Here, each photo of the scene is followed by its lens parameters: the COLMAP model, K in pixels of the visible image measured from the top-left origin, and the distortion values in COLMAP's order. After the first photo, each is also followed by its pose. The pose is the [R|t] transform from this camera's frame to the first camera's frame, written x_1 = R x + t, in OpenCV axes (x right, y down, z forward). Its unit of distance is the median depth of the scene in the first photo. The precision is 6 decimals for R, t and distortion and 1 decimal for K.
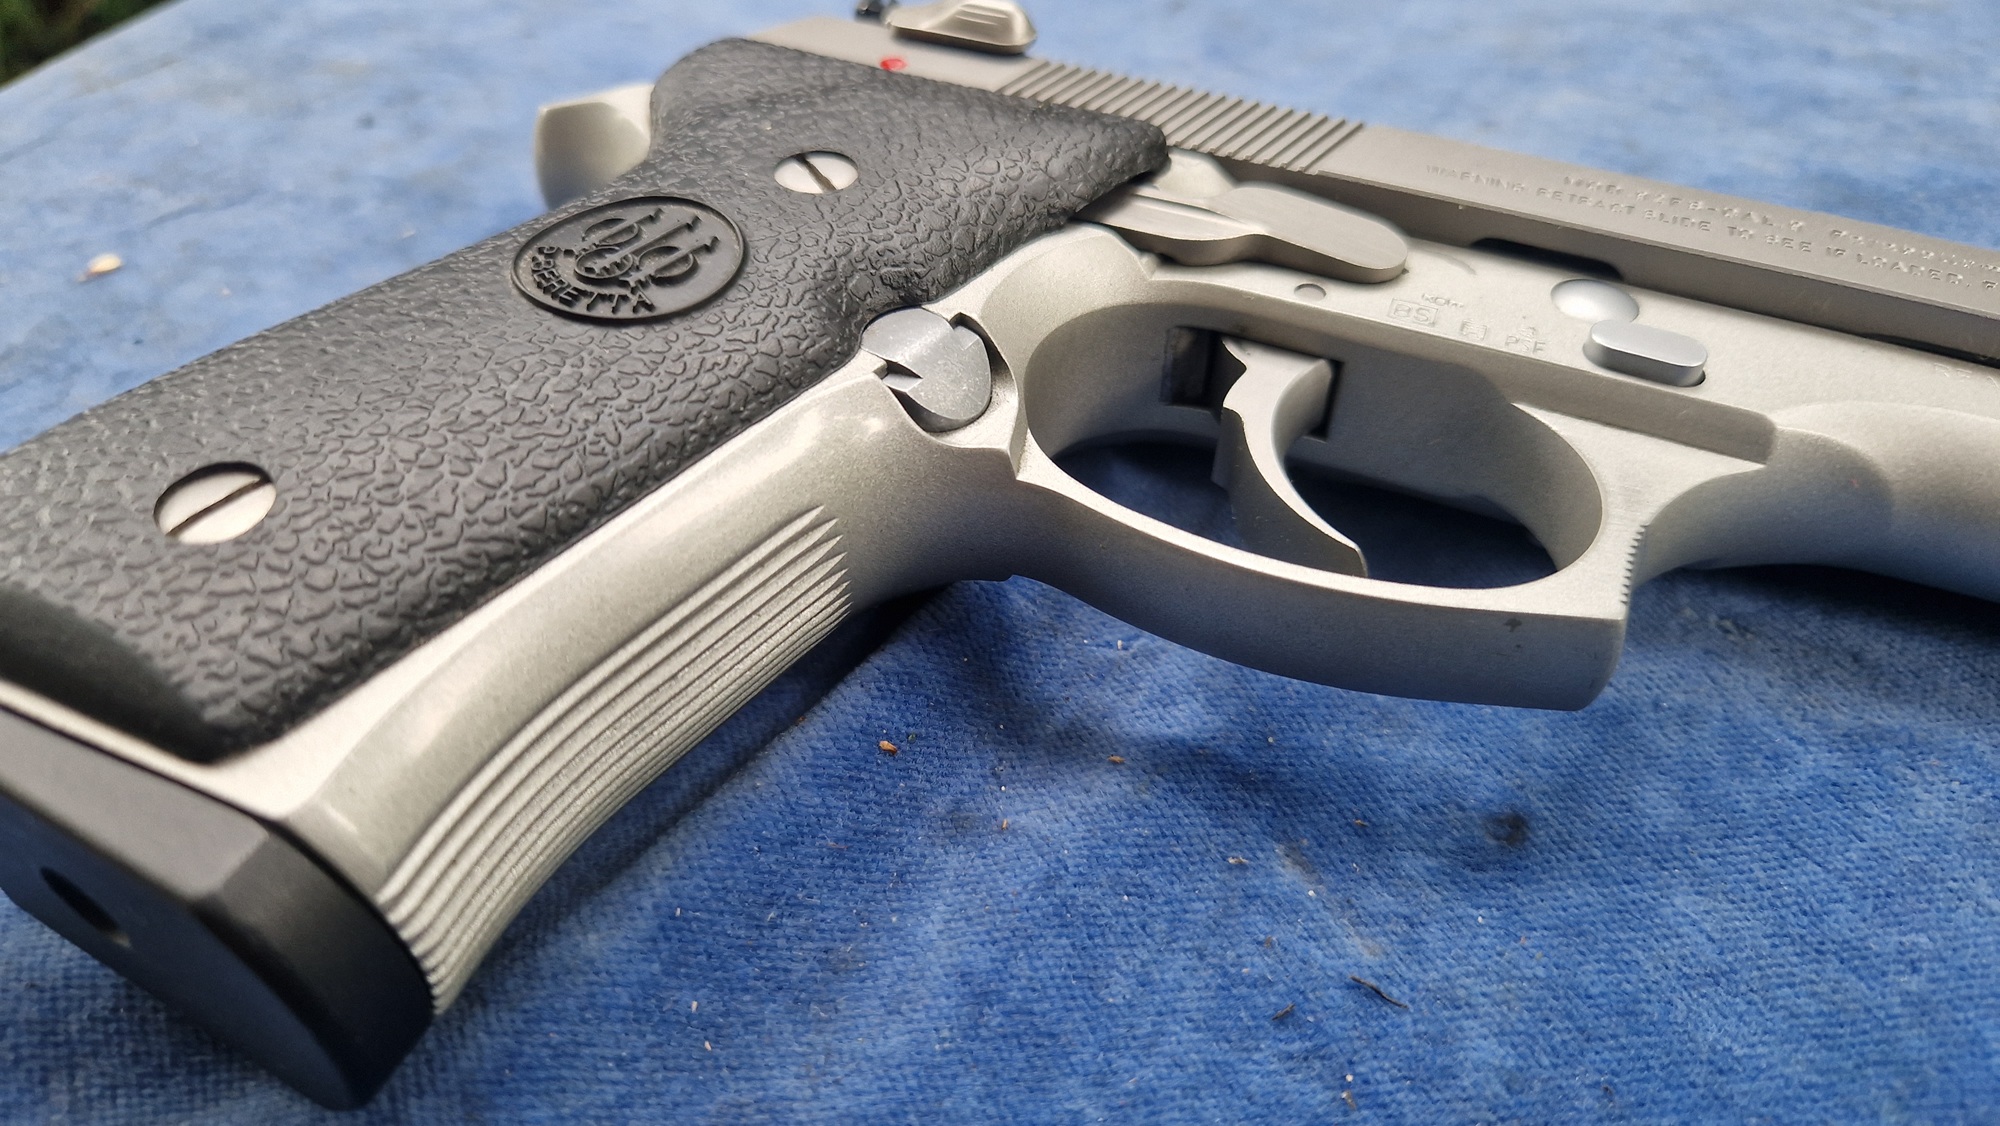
lens RADIAL K [[1446.4, 0, 969.3], [0, 1446.4, 558.4], [0, 0, 1]] dist [-0.024206, 0.000596]
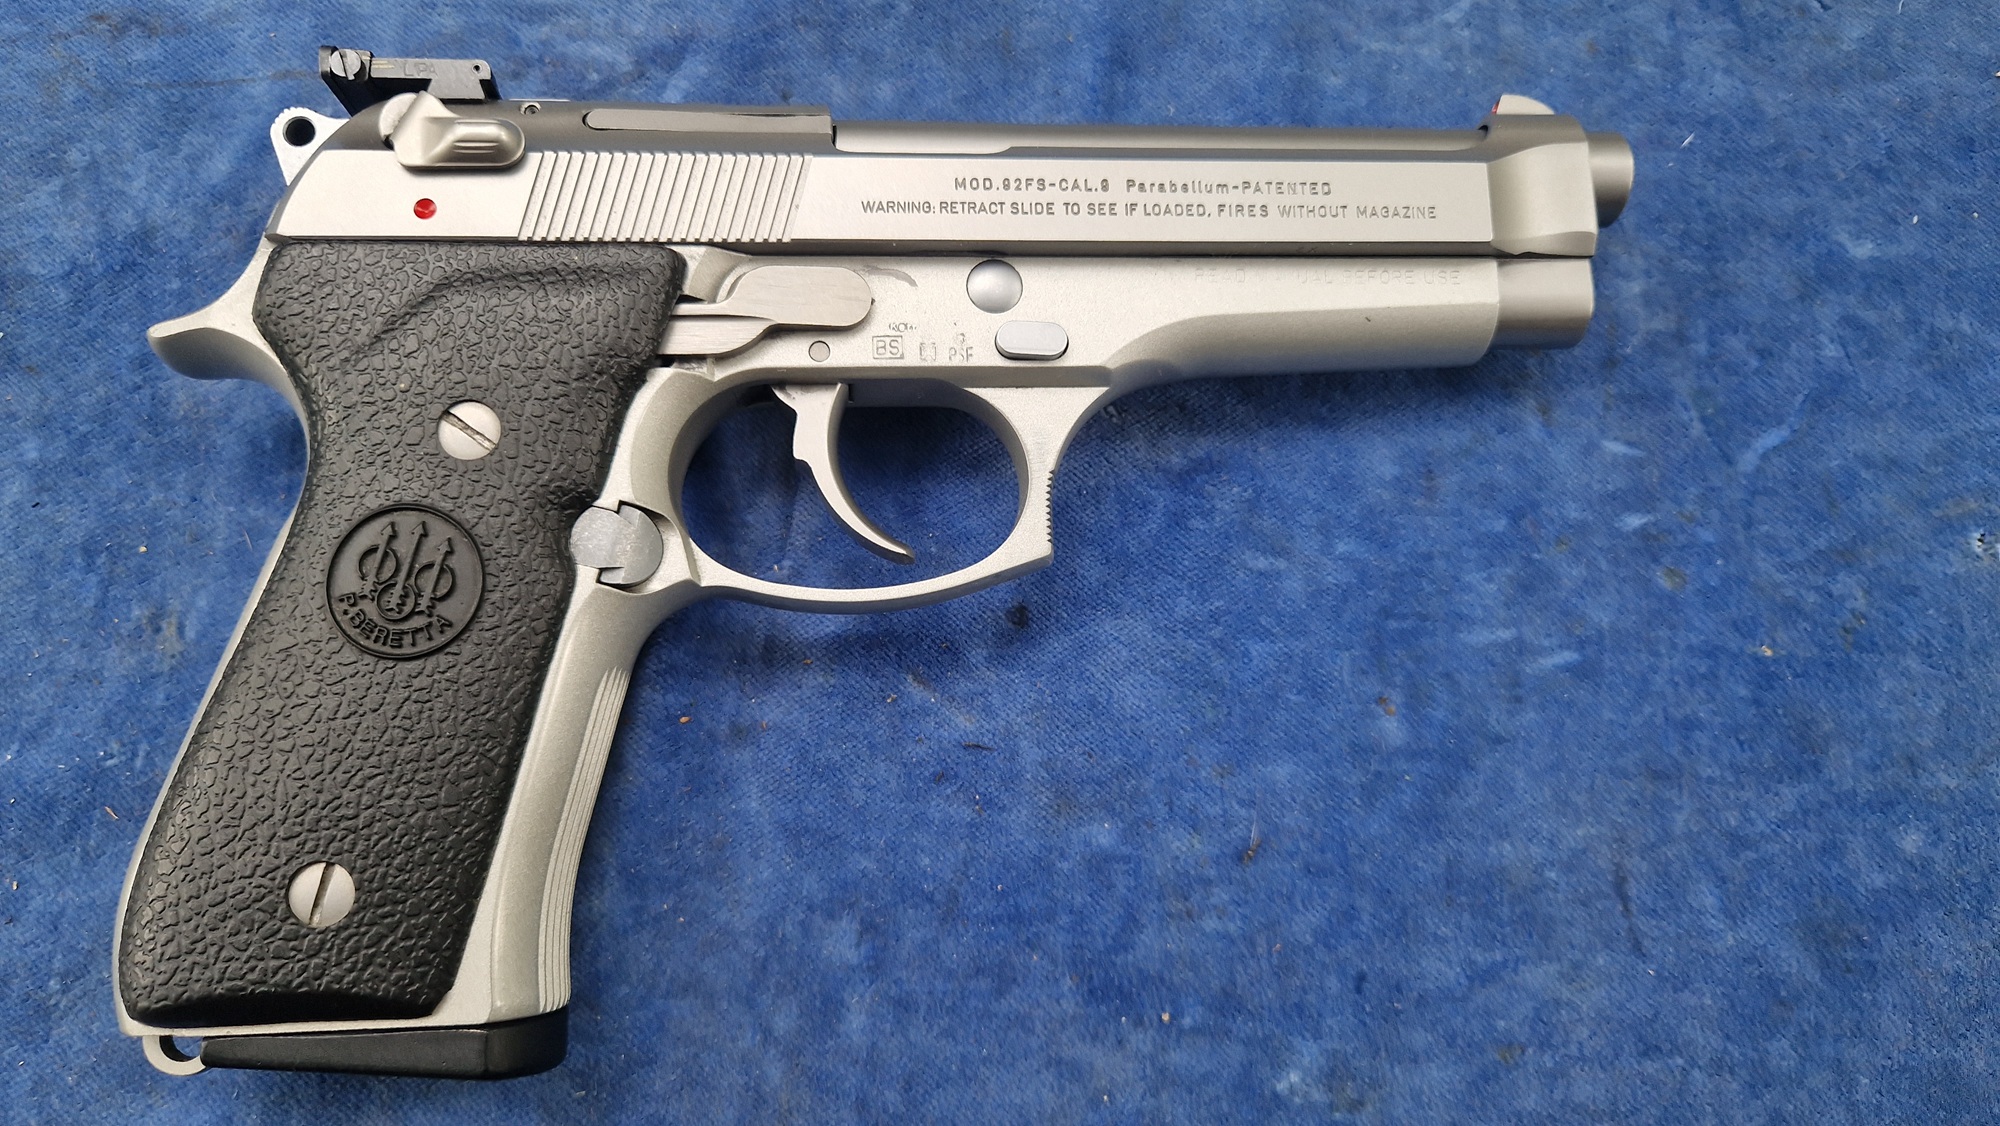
lens RADIAL K [[1355.3, 0, 957.9], [0, 1355.3, 611.5], [0, 0, 1]] dist [-0.013724, -0.002286]
pose [[0.899780, -0.418044, 0.125040, 0.088572], [0.243911, 0.719484, 0.650269, -0.945270], [-0.361805, -0.554600, 0.749343, -0.259381]]
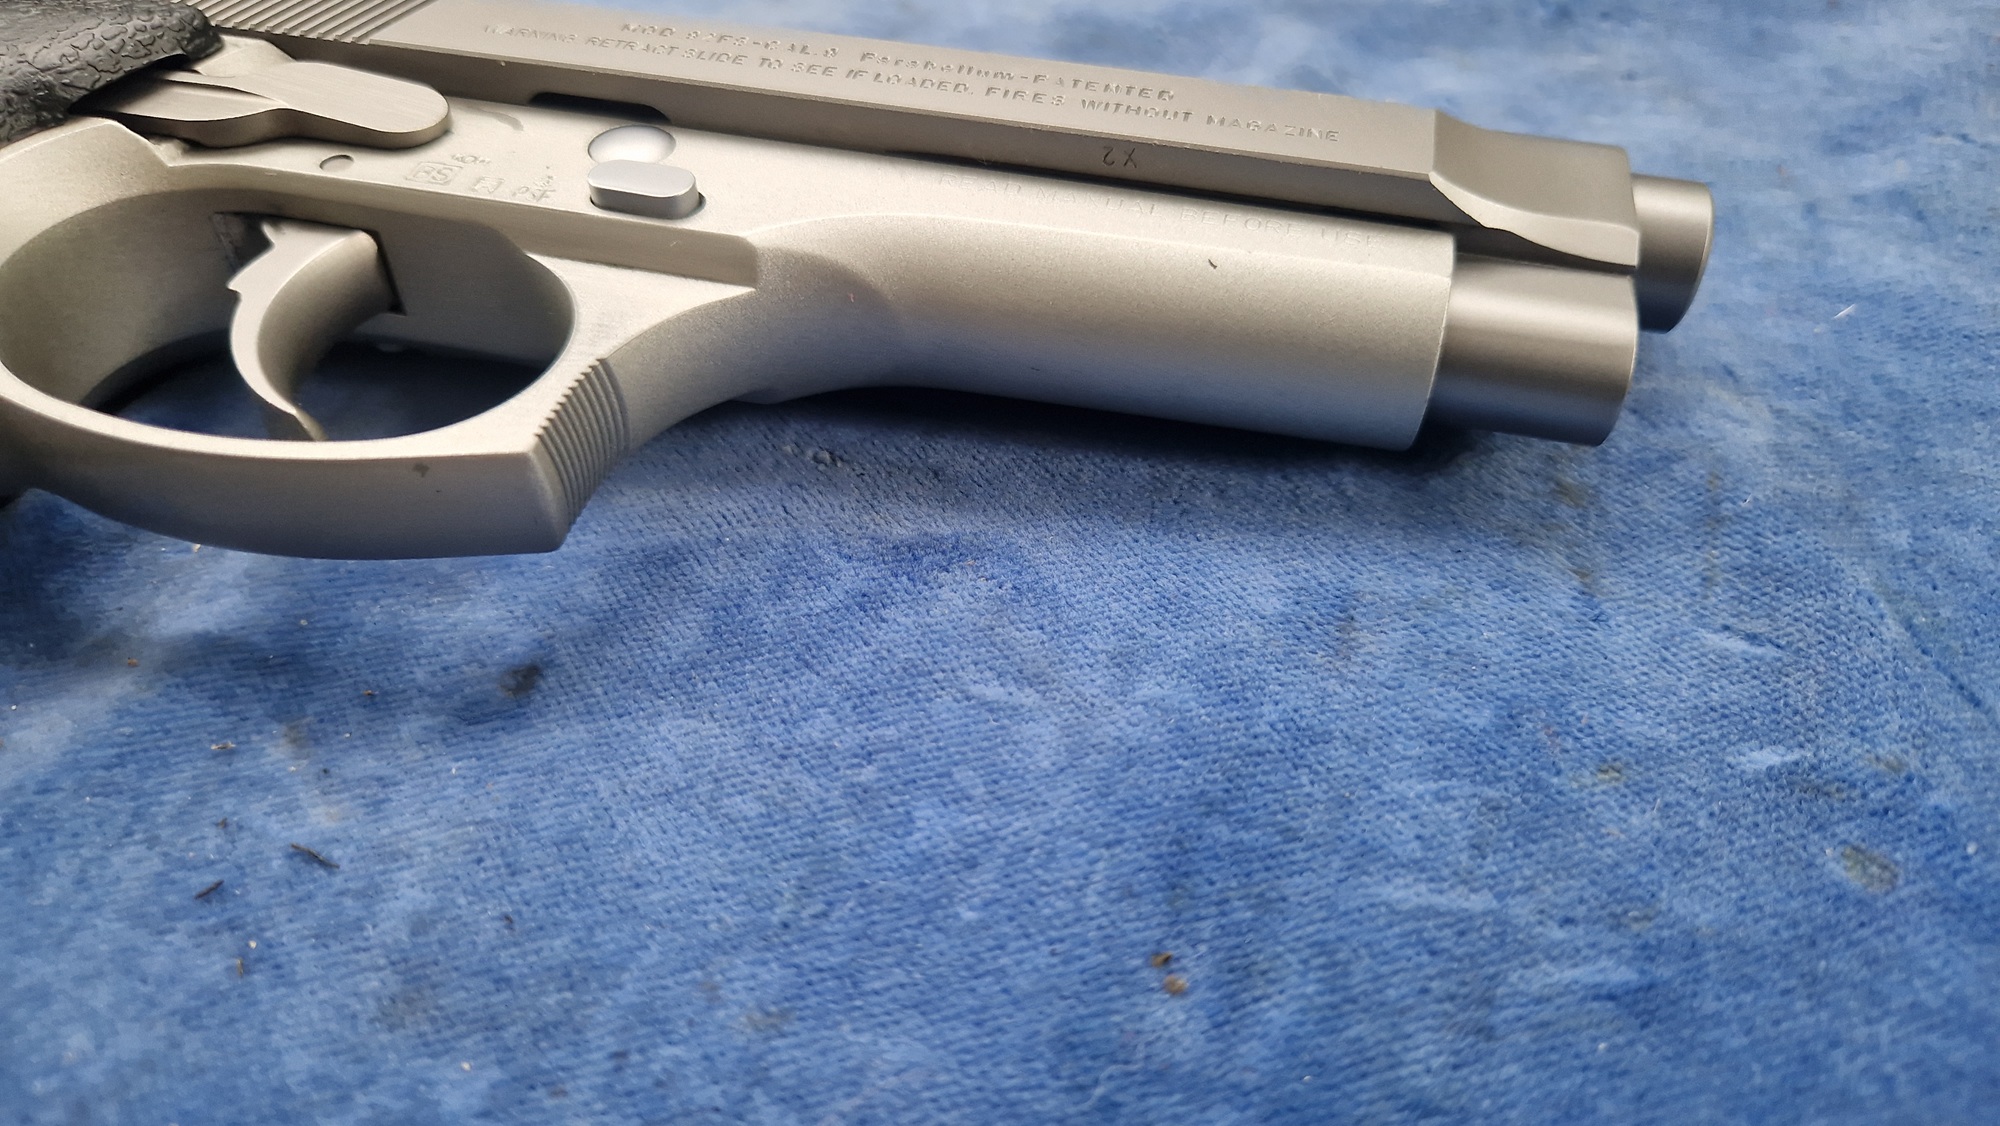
lens RADIAL K [[1446.4, 0, 969.3], [0, 1446.4, 558.4], [0, 0, 1]] dist [-0.024206, 0.000596]
pose [[0.984606, -0.121874, 0.125288, 0.553662], [0.117647, 0.992224, 0.040632, 0.099241], [-0.129265, -0.025266, 0.991288, -0.022410]]
